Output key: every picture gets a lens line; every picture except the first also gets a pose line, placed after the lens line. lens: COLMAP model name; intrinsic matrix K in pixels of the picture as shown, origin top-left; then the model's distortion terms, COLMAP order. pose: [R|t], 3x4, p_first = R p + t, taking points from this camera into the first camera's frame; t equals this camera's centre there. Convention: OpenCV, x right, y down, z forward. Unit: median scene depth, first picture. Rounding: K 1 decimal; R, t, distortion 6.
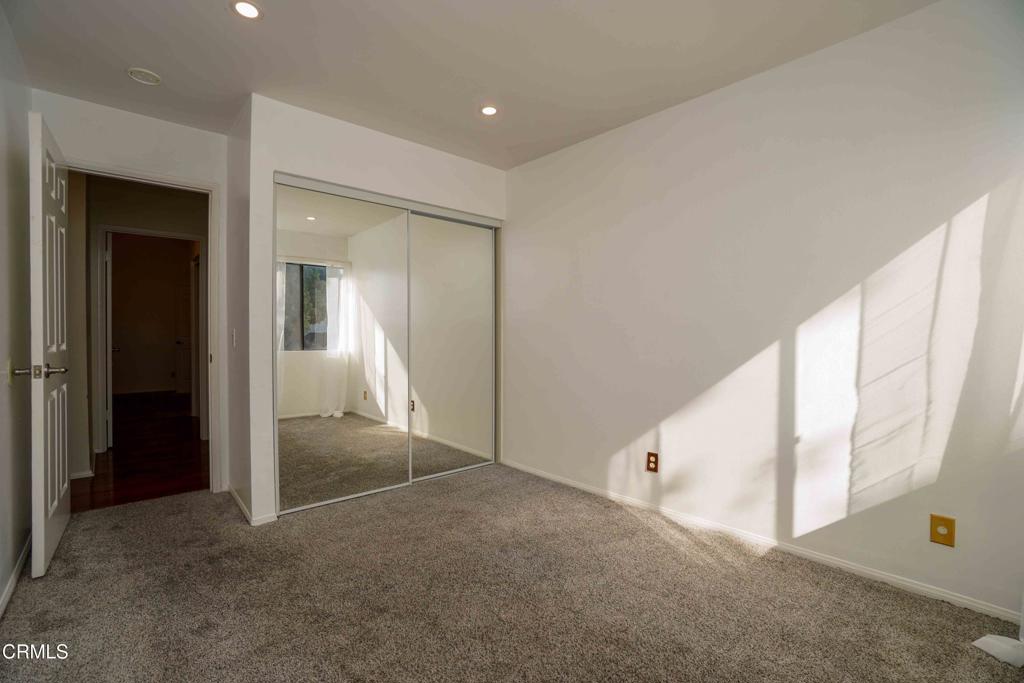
lens RADIAL K [[454.1, 0, 499.2], [0, 454.1, 339.7], [0, 0, 1]] dist [-0.058497, 0.018886]
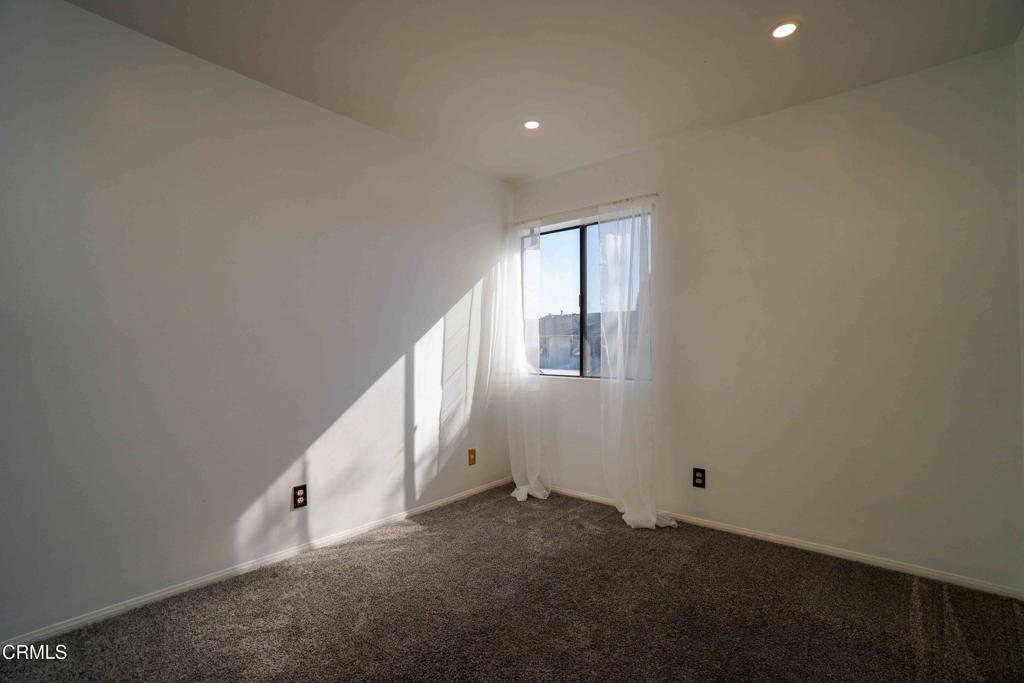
lens RADIAL K [[454.1, 0, 499.2], [0, 454.1, 339.7], [0, 0, 1]] dist [-0.058497, 0.018886]
pose [[-0.128061, 0.018400, 0.991596, -0.726110], [0.011218, 0.999791, -0.017104, -0.016297], [-0.991703, 0.008933, -0.128241, 0.917060]]
